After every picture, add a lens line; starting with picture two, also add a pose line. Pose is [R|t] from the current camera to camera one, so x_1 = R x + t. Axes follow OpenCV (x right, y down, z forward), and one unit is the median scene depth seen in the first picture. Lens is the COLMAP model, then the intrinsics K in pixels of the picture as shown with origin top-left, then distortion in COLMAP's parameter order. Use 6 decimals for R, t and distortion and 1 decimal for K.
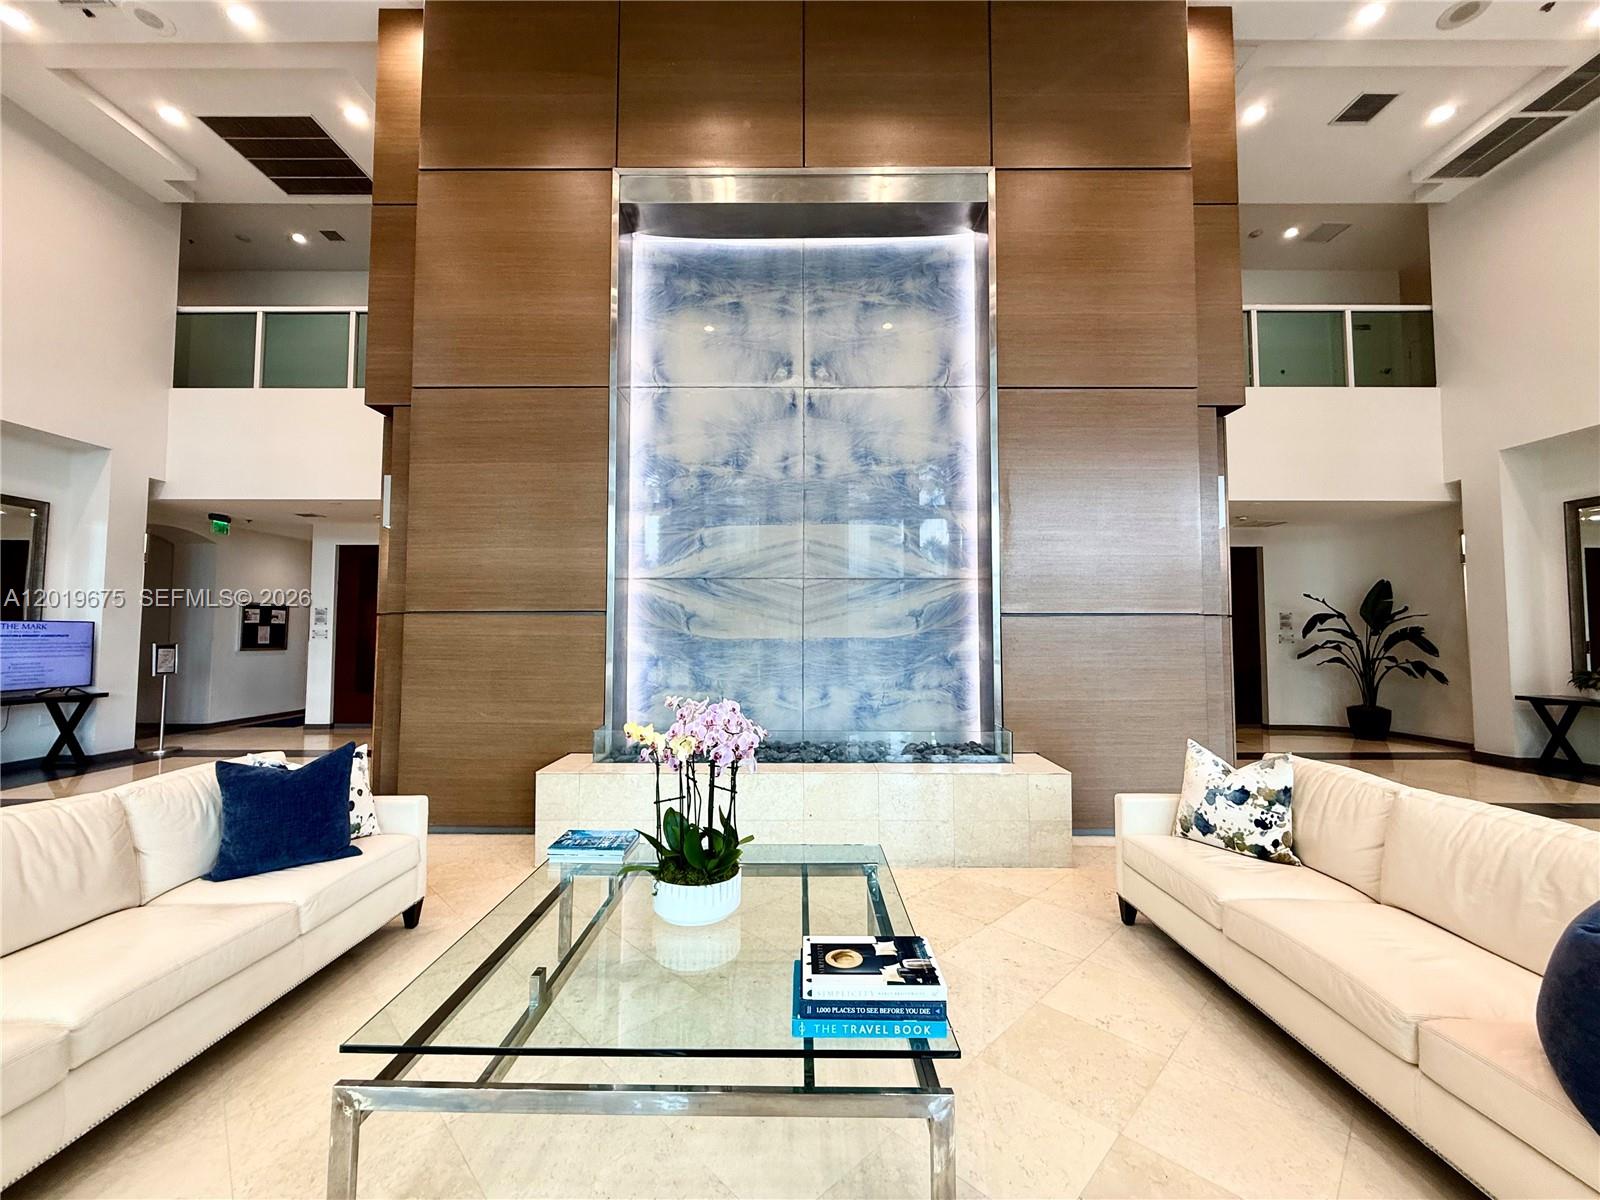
lens RADIAL K [[632.1, 0, 799.4], [0, 632.1, 598.9], [0, 0, 1]] dist [-0.002225, 0.000958]
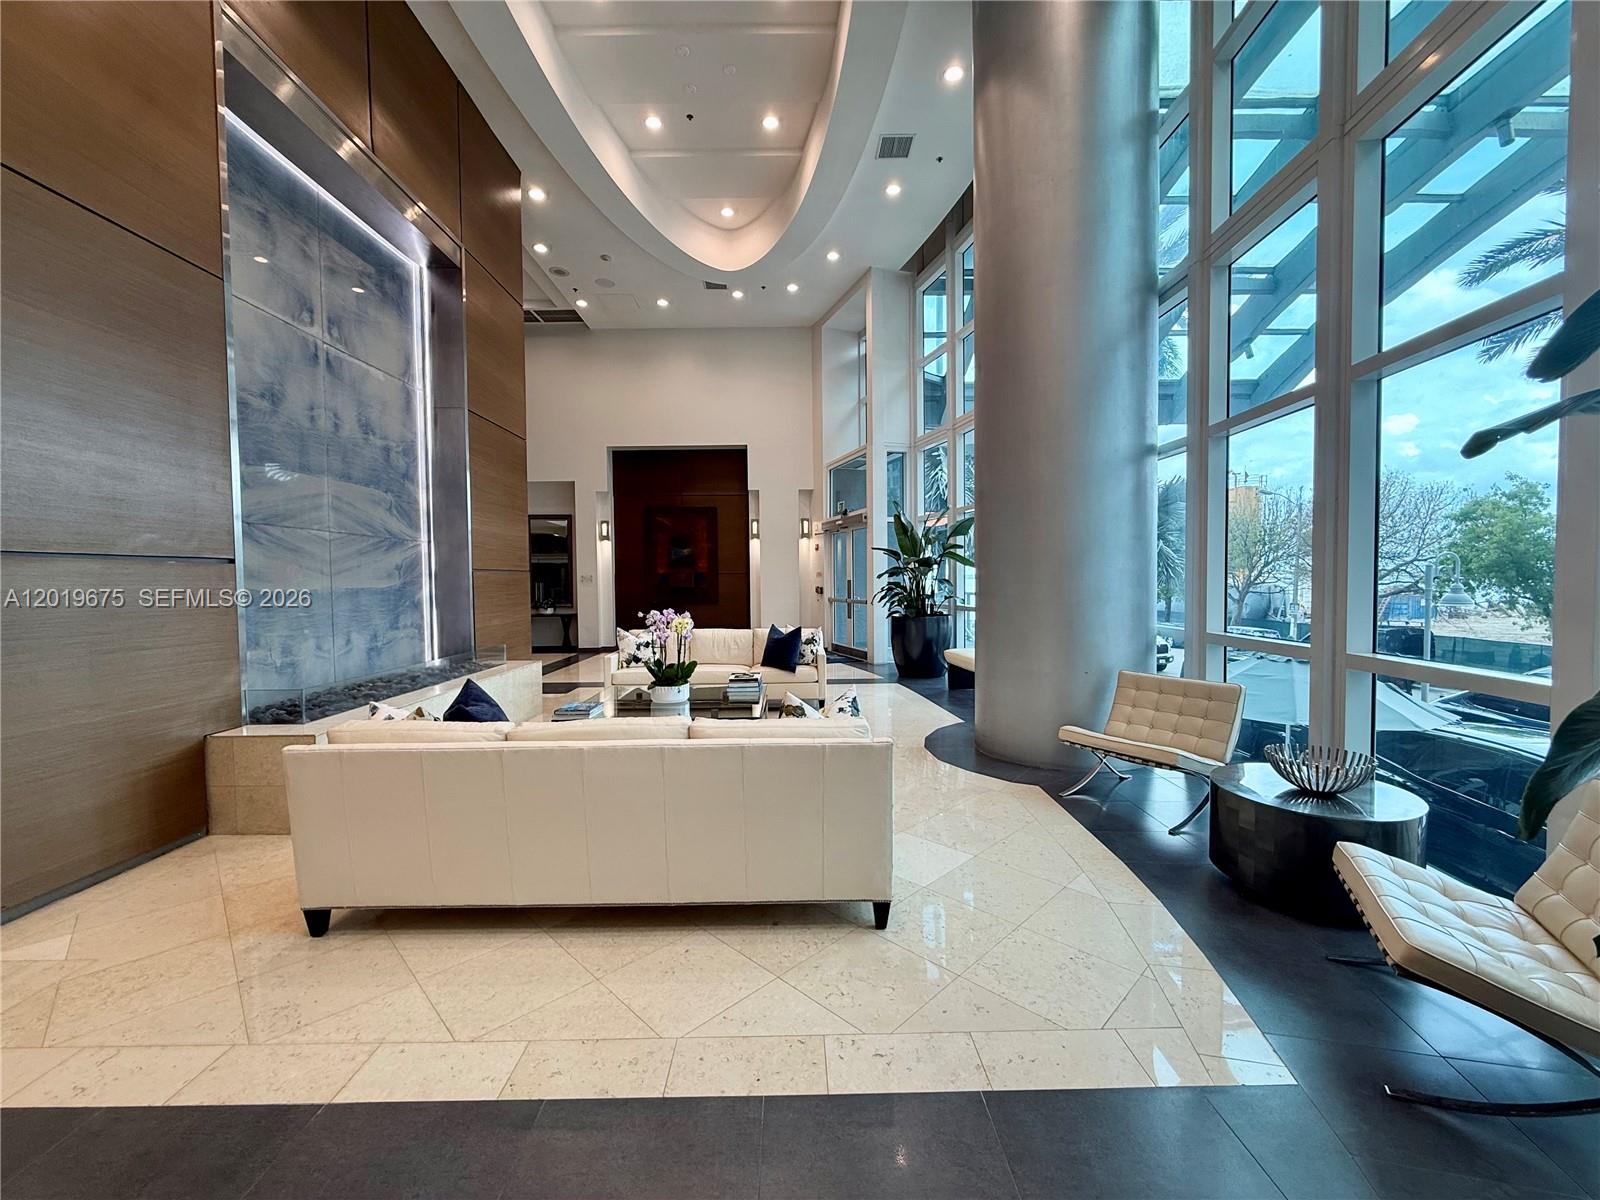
lens RADIAL K [[632.1, 0, 800.7], [0, 632.1, 602.6], [0, 0, 1]] dist [-0.002225, 0.000958]
pose [[-0.013561, -0.035842, 0.999265, -1.039481], [-0.041366, 0.998522, 0.035254, 0.015709], [-0.999052, -0.040857, -0.015023, 0.238098]]
